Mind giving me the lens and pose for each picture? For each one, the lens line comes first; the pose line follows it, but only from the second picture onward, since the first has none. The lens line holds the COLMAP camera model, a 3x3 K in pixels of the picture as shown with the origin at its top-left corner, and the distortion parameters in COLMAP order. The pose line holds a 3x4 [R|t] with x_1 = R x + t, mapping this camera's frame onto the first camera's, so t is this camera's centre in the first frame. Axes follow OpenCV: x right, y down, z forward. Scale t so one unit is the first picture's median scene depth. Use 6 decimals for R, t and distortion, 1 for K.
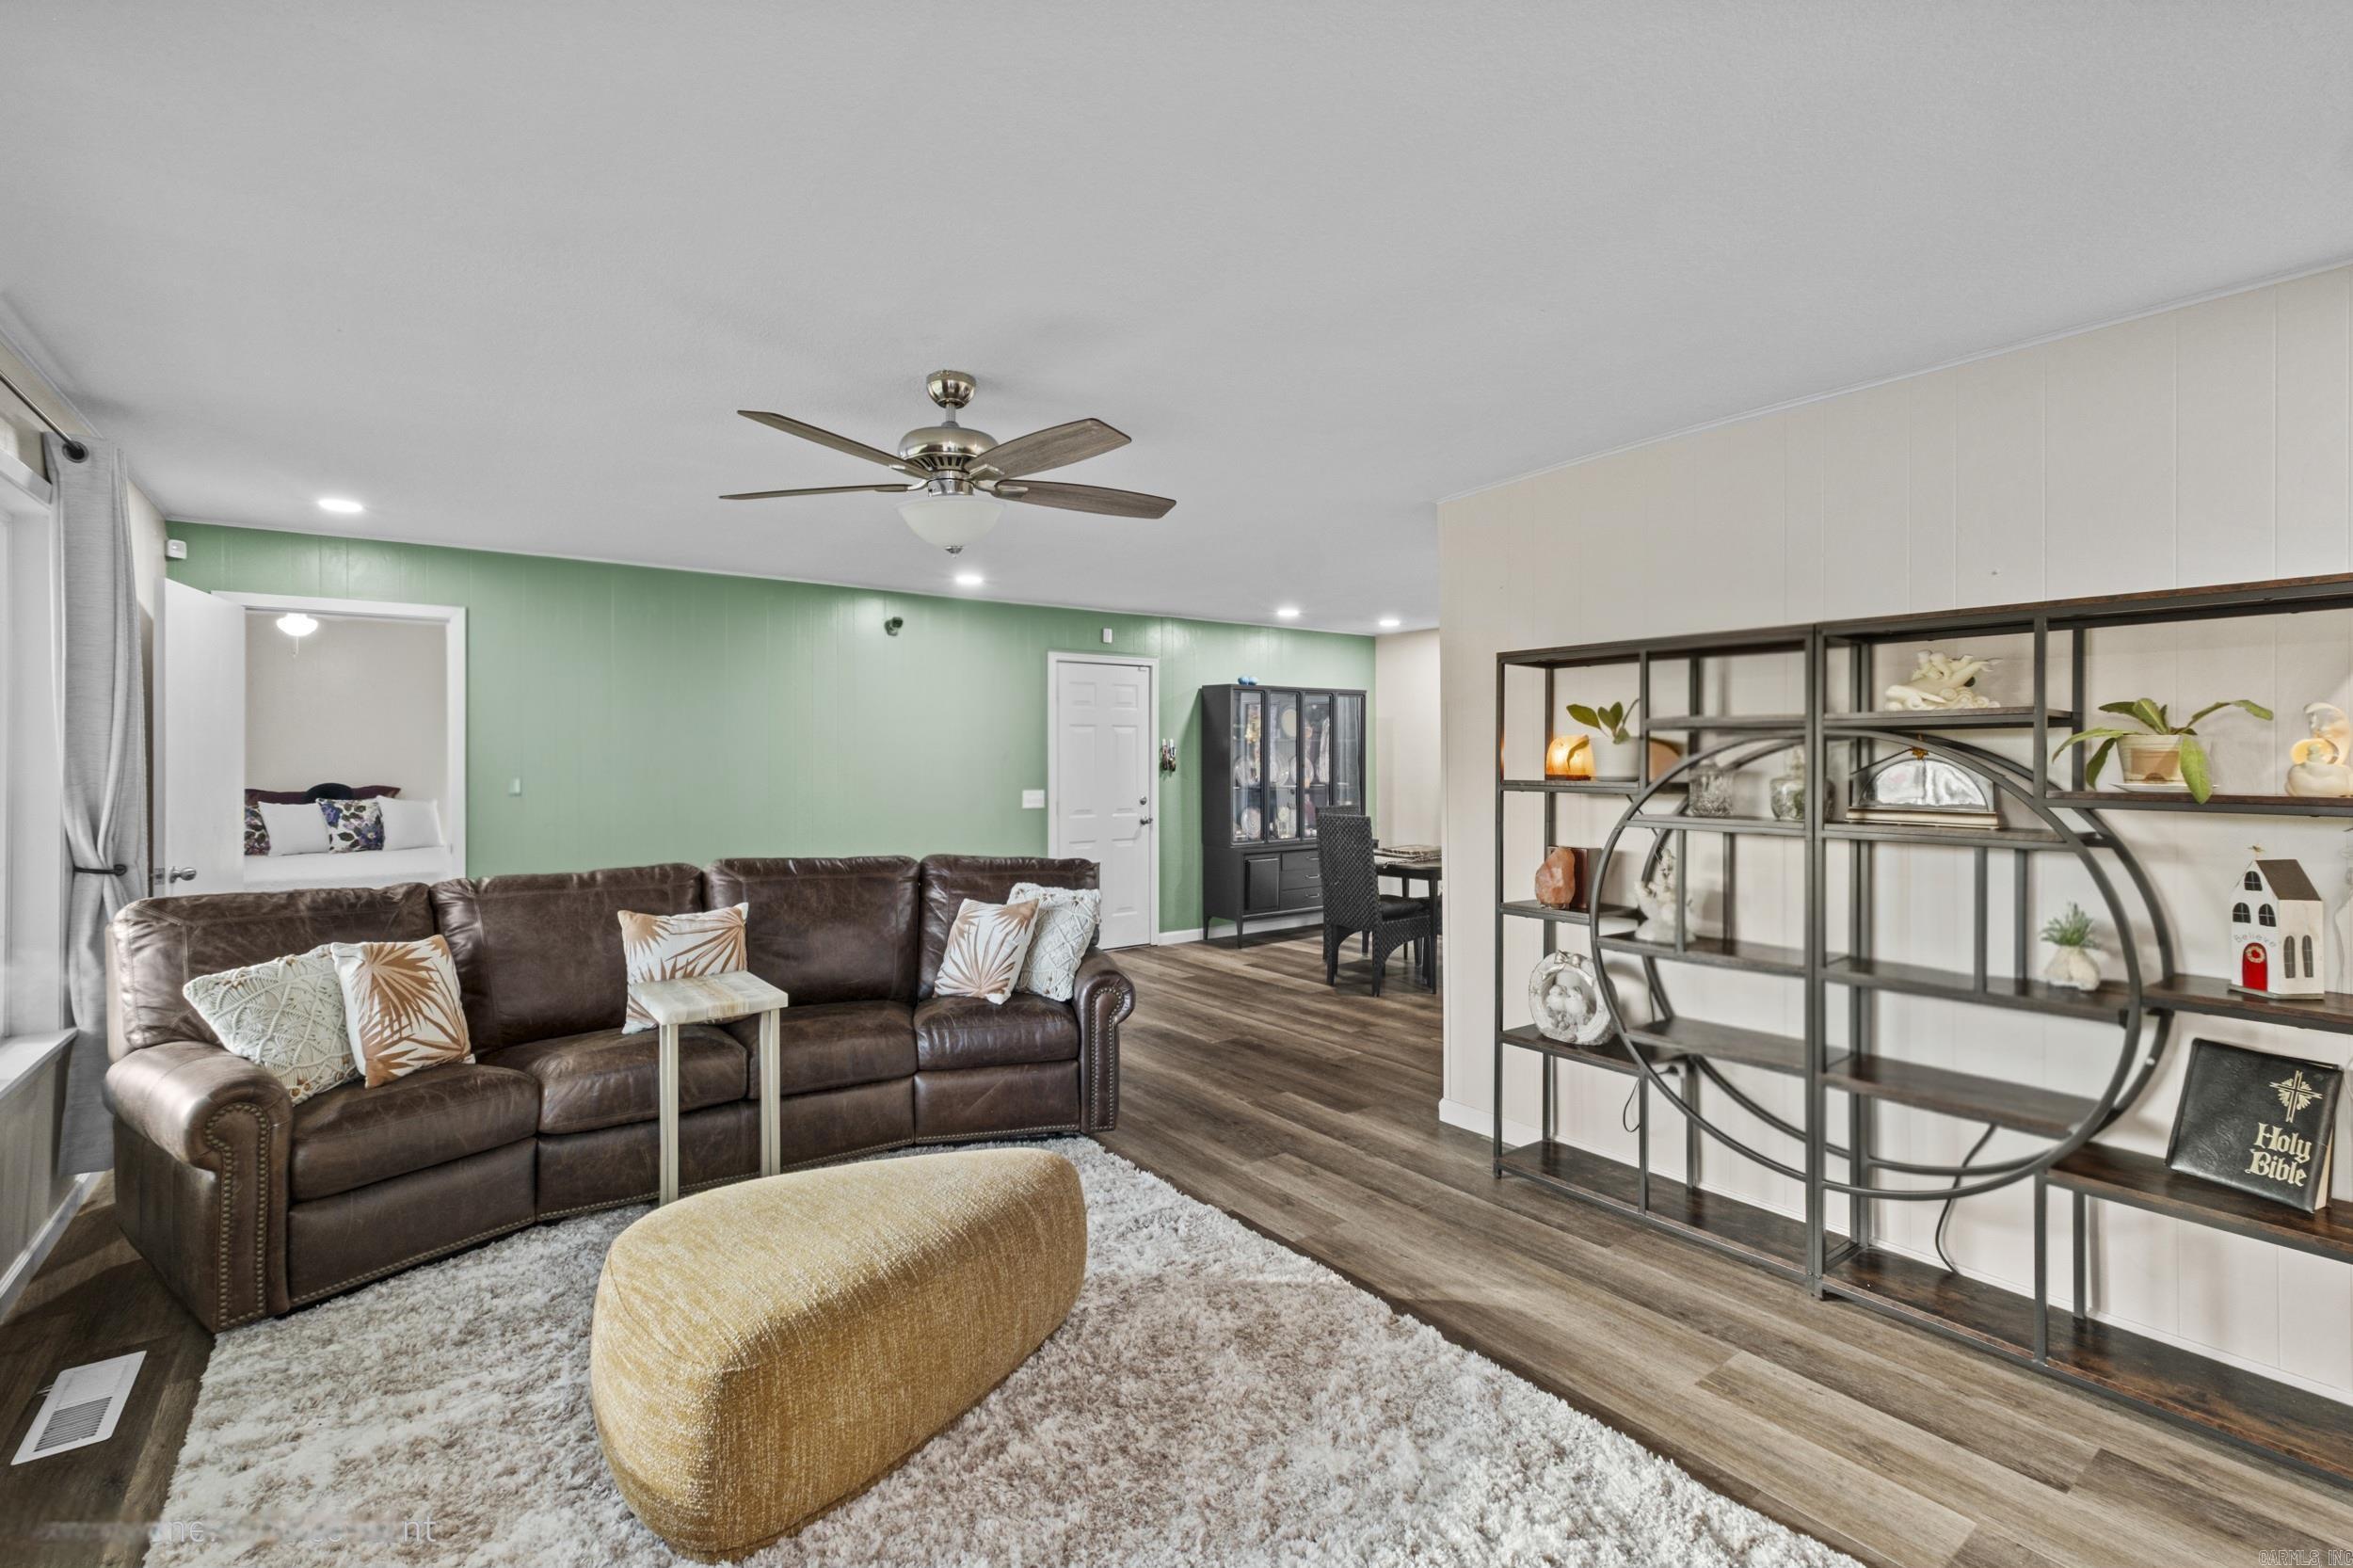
lens RADIAL K [[1034.8, 0, 1173.5], [0, 1034.8, 759.3], [0, 0, 1]] dist [0.000149, -0.000640]
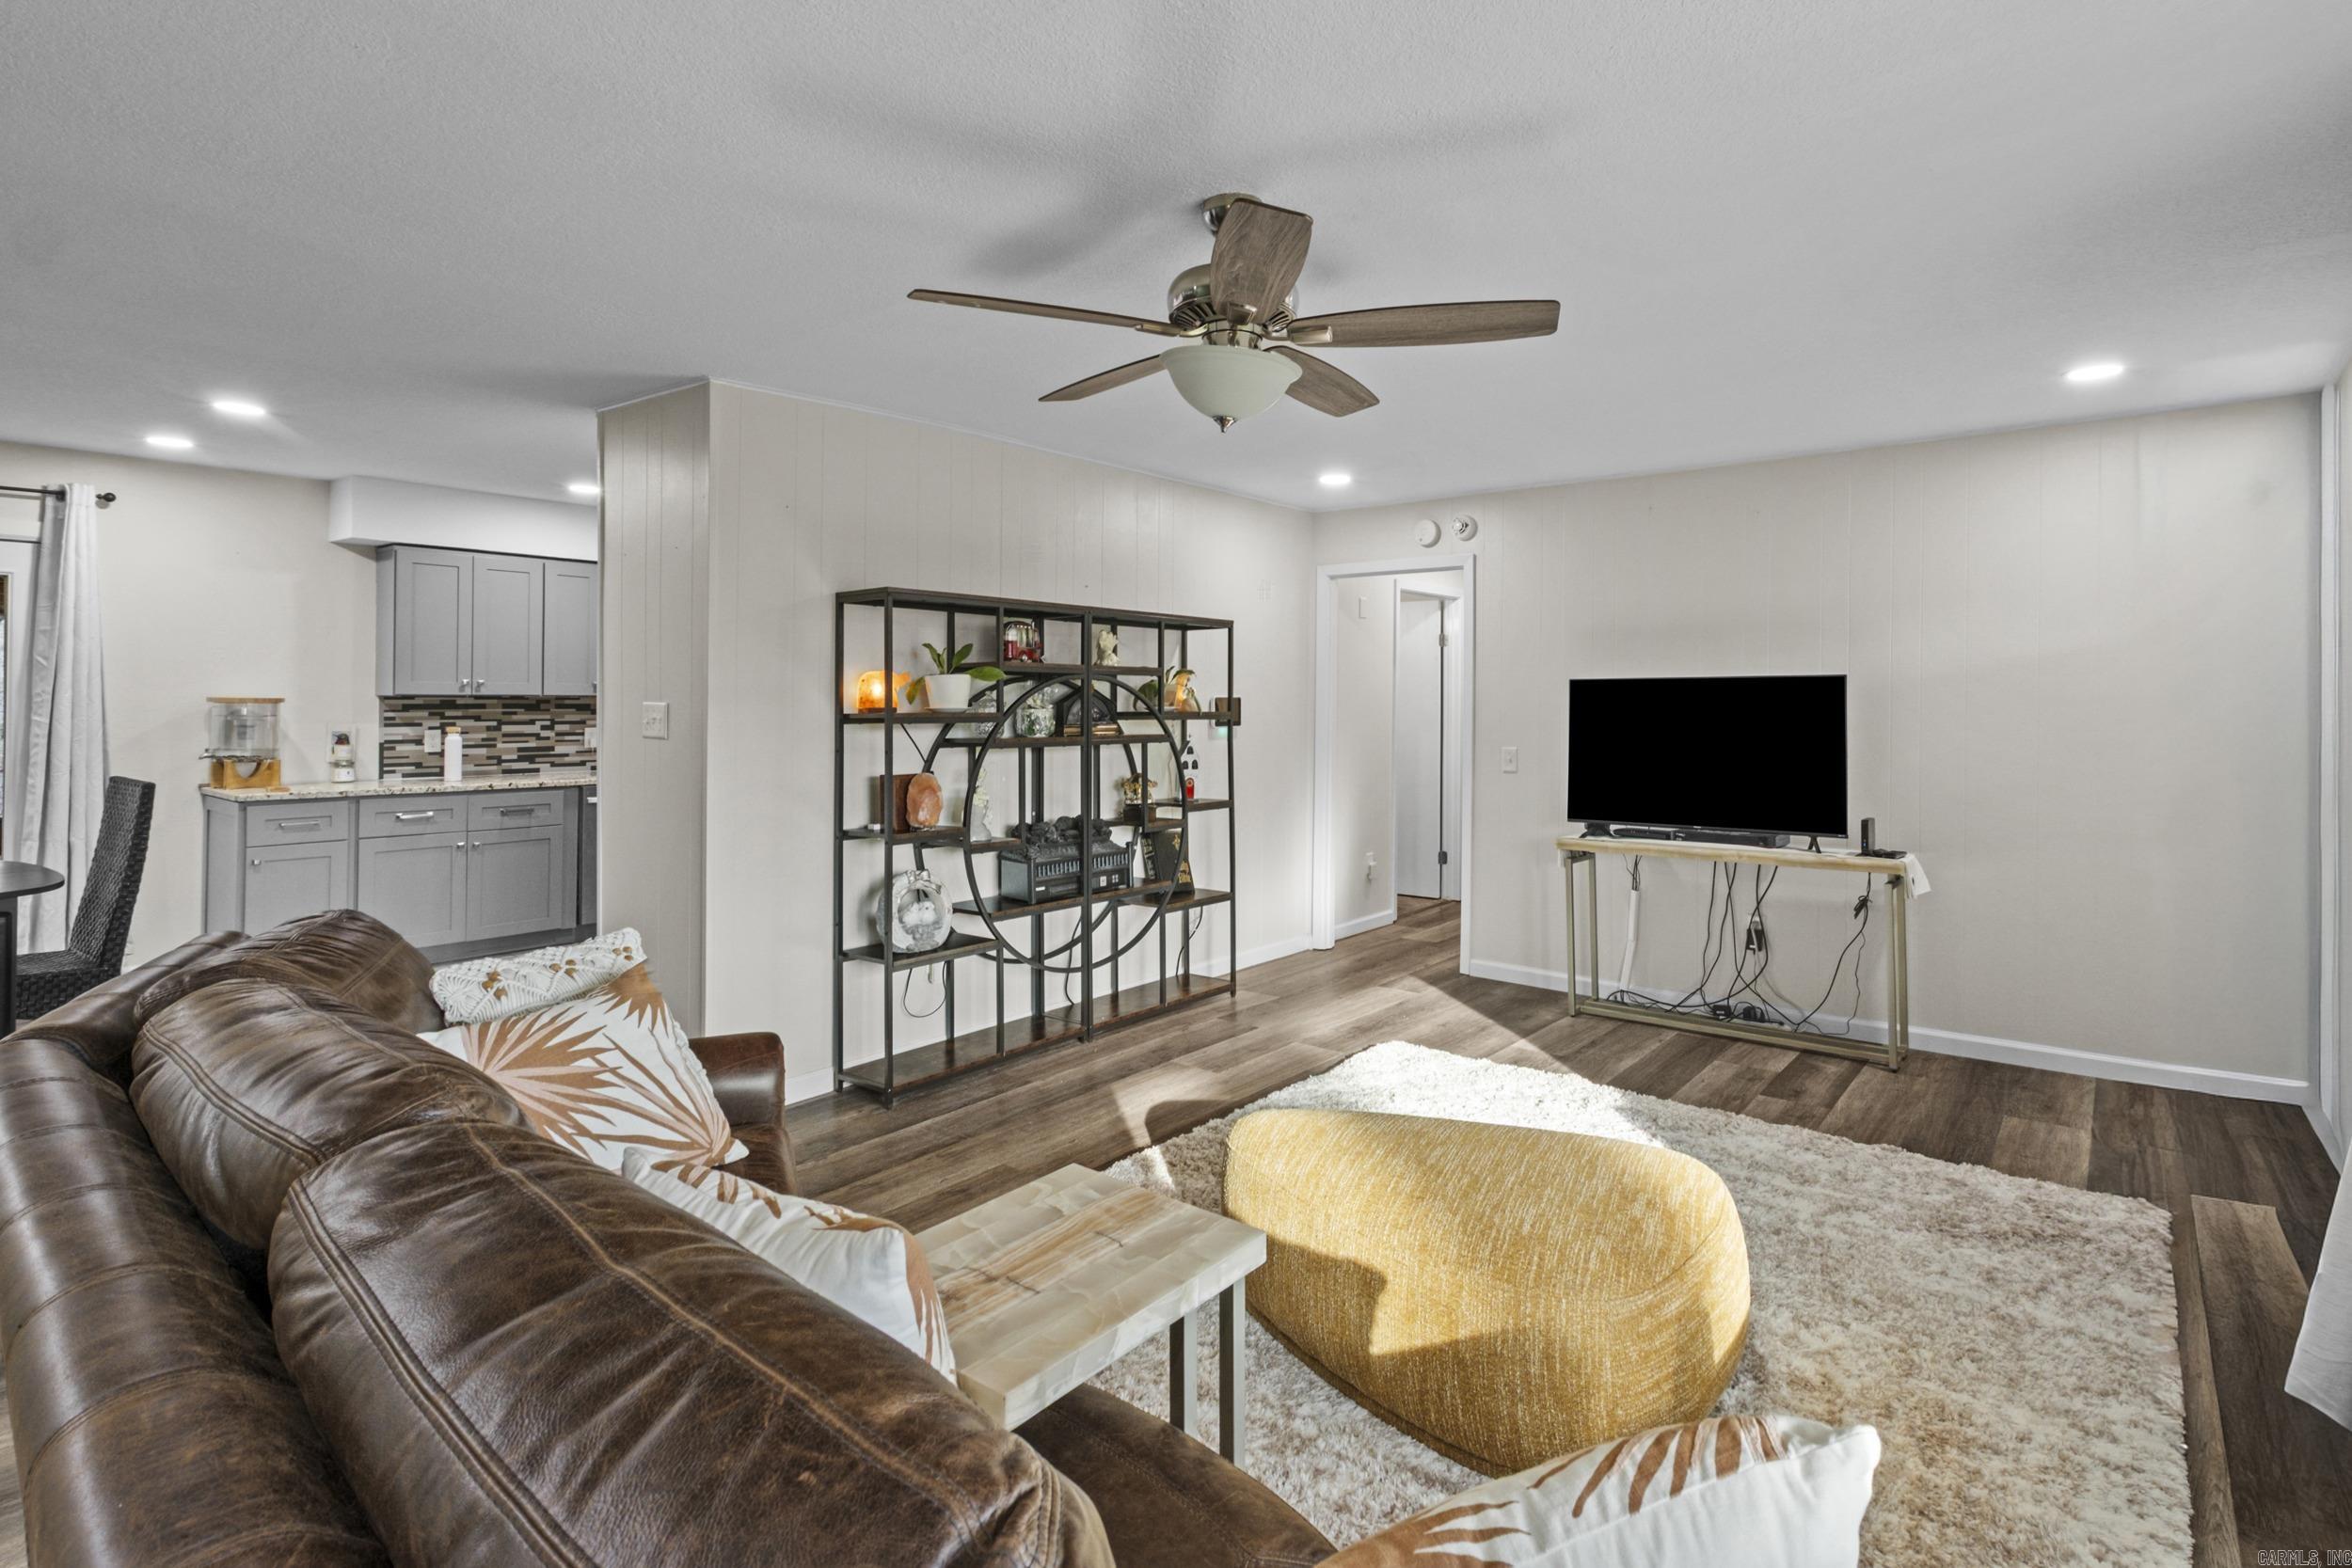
lens RADIAL K [[1114.1, 0, 1207.2], [0, 1114.1, 697.9], [0, 0, 1]] dist [-0.007507, 0.000014]
pose [[-0.241844, 0.001805, 0.970314, -0.894737], [0.001475, 0.999998, -0.001493, 0.007102], [-0.970314, 0.001070, -0.241846, 1.058762]]
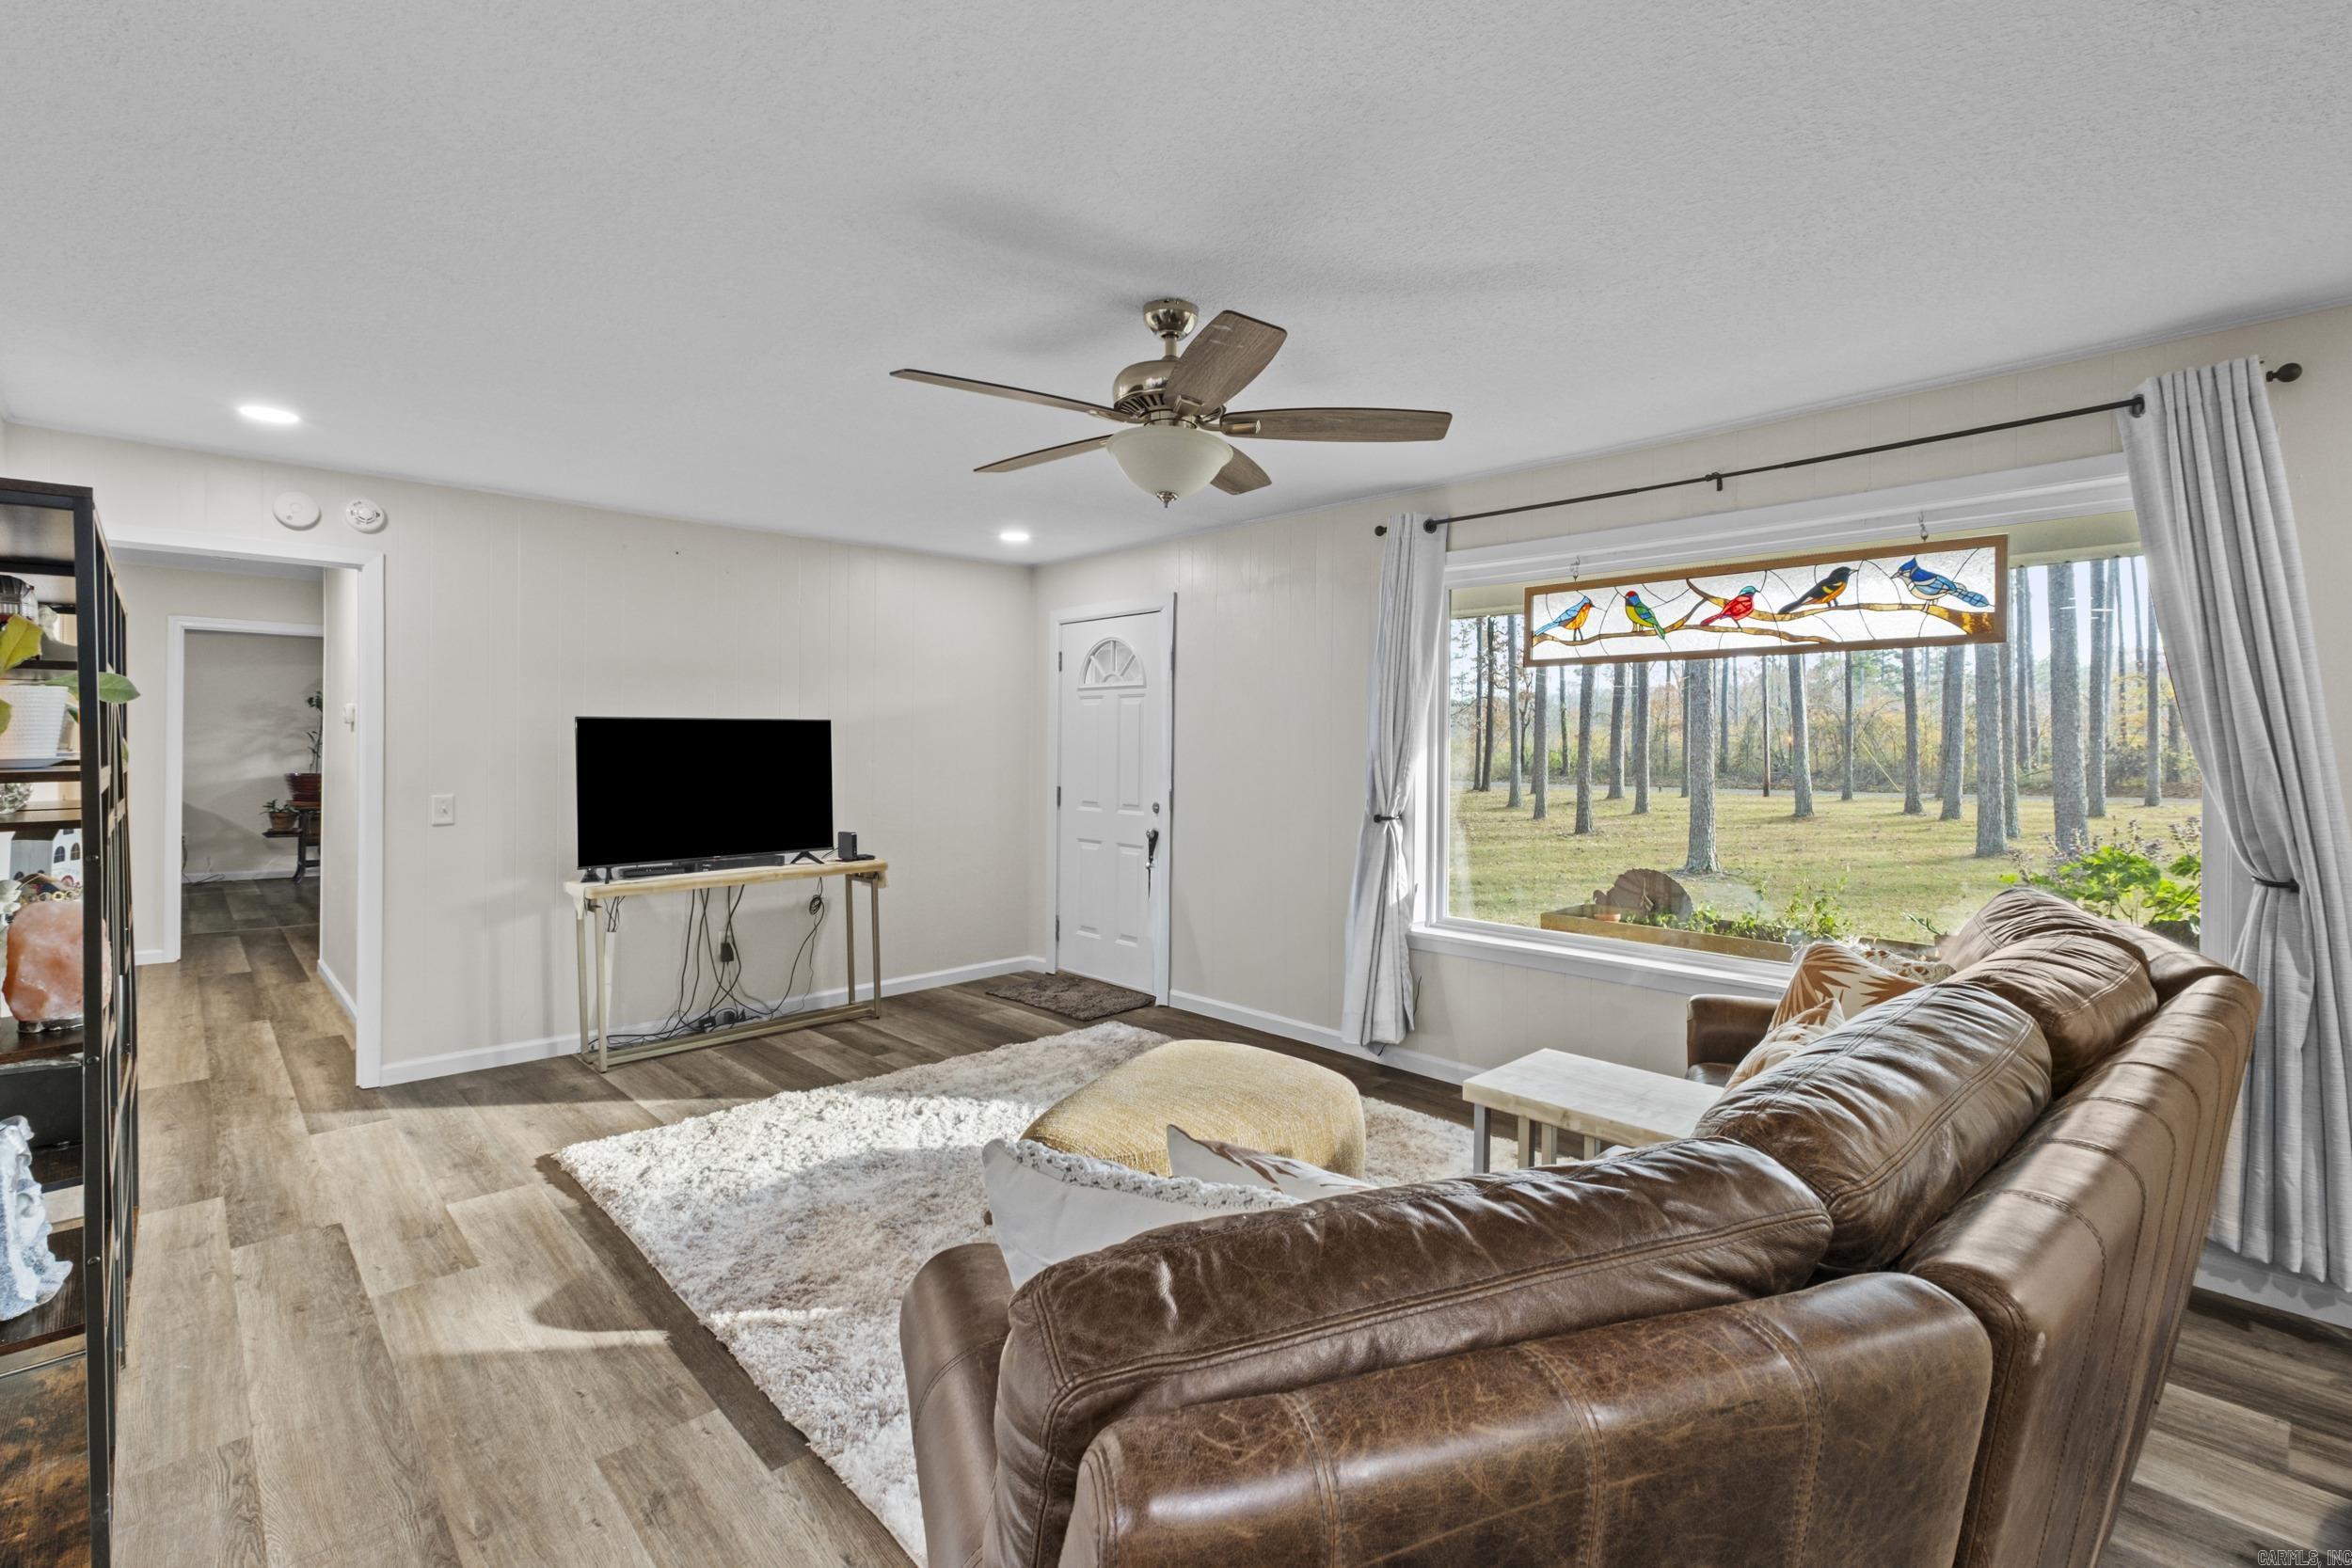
lens RADIAL K [[1034.2, 0, 1199.2], [0, 1034.2, 747.3], [0, 0, 1]] dist [0.000149, -0.000640]
pose [[-0.994289, -0.007991, -0.106418, -0.126630], [-0.008542, 0.999952, 0.004720, 0.005936], [0.106375, 0.005602, -0.994310, 1.650199]]
